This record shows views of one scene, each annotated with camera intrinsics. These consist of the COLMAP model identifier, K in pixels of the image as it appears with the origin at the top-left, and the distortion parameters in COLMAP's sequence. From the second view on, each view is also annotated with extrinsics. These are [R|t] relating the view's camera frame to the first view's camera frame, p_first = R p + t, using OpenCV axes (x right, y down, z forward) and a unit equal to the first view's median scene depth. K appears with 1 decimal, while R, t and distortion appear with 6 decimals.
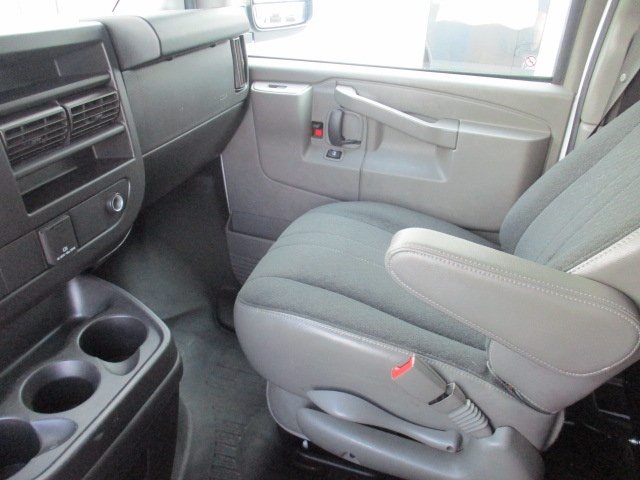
lens RADIAL K [[549.1, 0, 328.2], [0, 549.1, 236.4], [0, 0, 1]] dist [-0.037238, 0.006524]
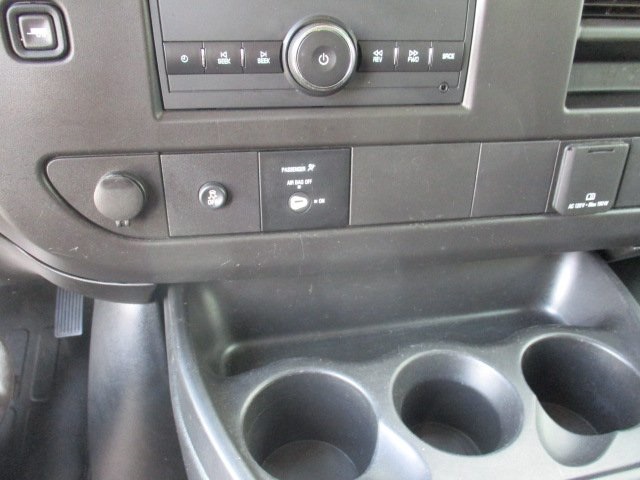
lens RADIAL K [[549.1, 0, 328.2], [0, 549.1, 236.4], [0, 0, 1]] dist [-0.037238, 0.006524]
pose [[0.520441, 0.429763, -0.737865, -0.195420], [-0.433529, 0.877447, 0.205279, 0.061626], [0.735659, 0.213050, 0.642974, 0.456067]]
